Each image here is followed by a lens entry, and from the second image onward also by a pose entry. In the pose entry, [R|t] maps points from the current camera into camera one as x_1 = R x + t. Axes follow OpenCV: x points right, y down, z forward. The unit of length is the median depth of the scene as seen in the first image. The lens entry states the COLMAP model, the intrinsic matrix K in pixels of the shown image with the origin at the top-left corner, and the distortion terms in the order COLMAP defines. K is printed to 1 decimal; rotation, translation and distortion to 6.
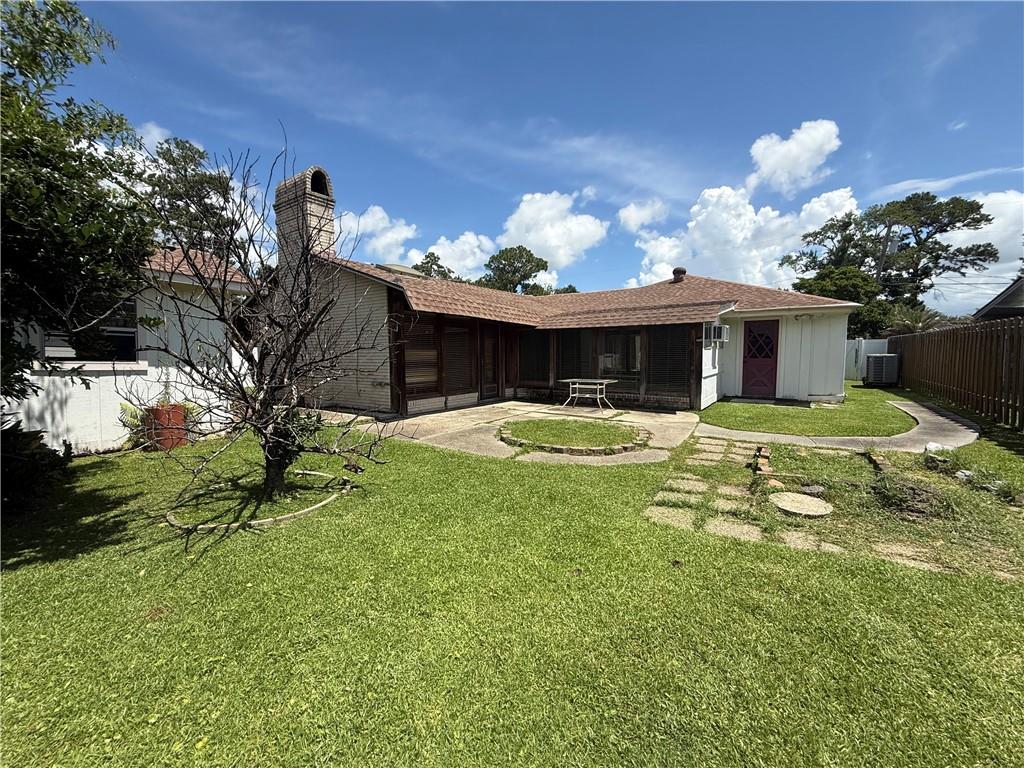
lens RADIAL K [[406.5, 0, 510.8], [0, 406.5, 384.4], [0, 0, 1]] dist [-0.001823, -0.000224]
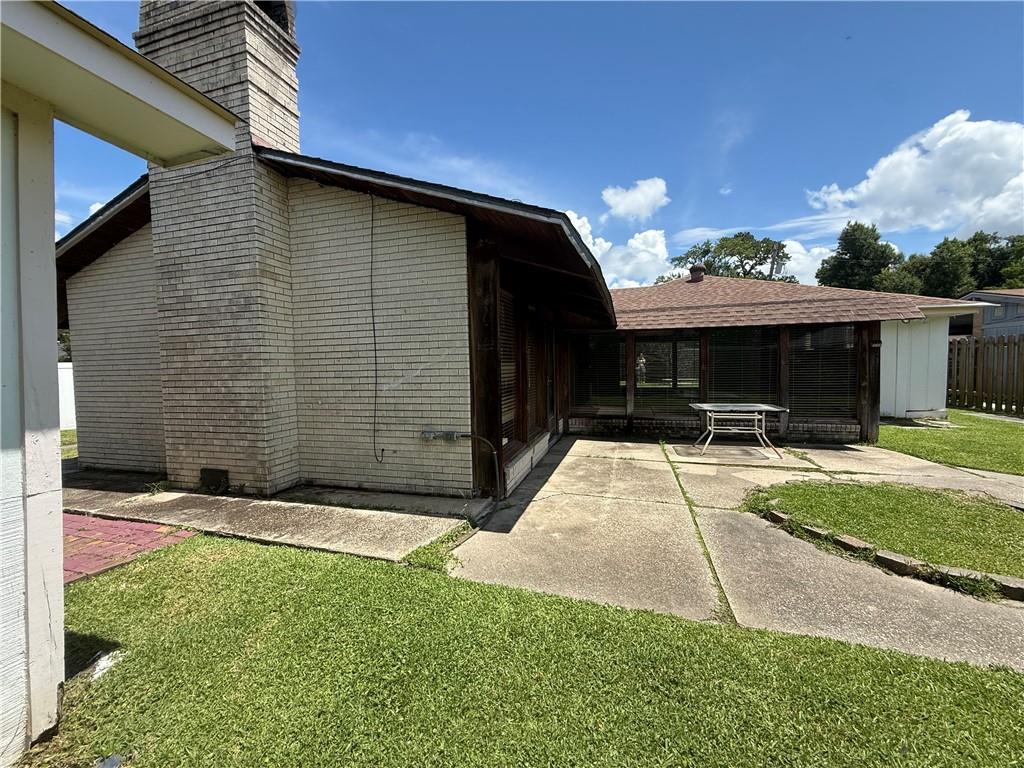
lens RADIAL K [[406.5, 0, 510.8], [0, 406.5, 384.4], [0, 0, 1]] dist [-0.001823, -0.000224]
pose [[0.950383, -0.025407, 0.310043, -0.278362], [0.035268, 0.999033, -0.026240, -0.032014], [-0.309077, 0.035873, 0.950360, 0.381261]]
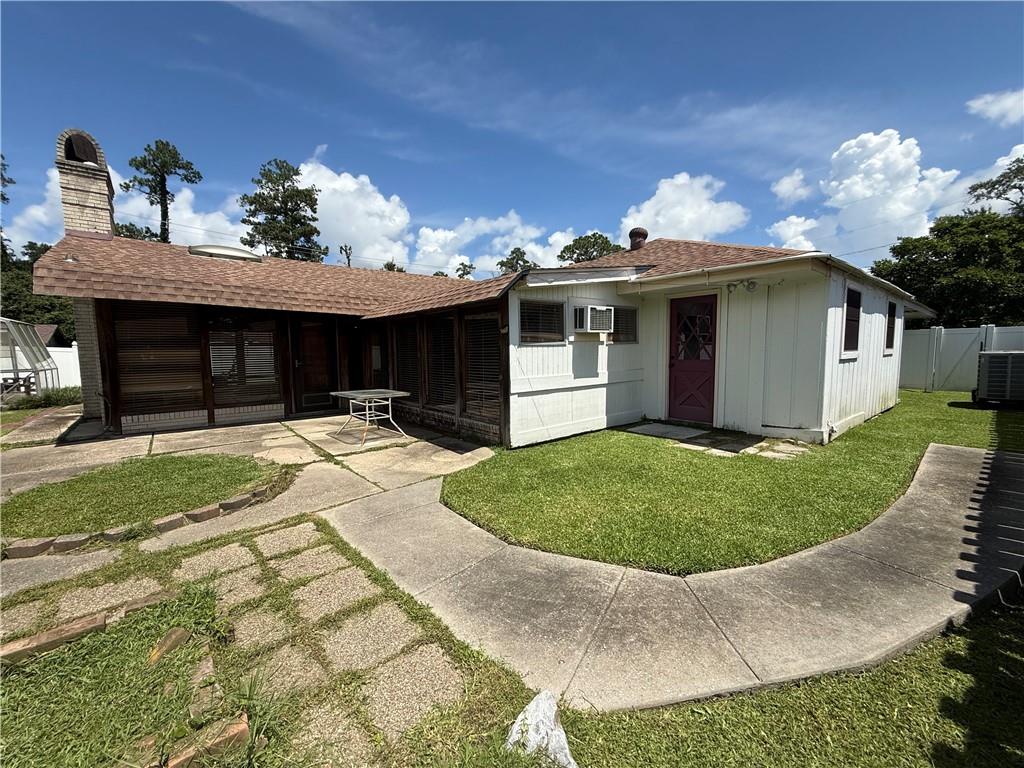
lens RADIAL K [[406.5, 0, 510.8], [0, 406.5, 384.4], [0, 0, 1]] dist [-0.001823, -0.000224]
pose [[0.966578, 0.018085, -0.255736, 0.507135], [-0.015422, 0.999804, 0.012415, -0.030843], [0.255910, -0.008056, 0.966667, 0.343540]]
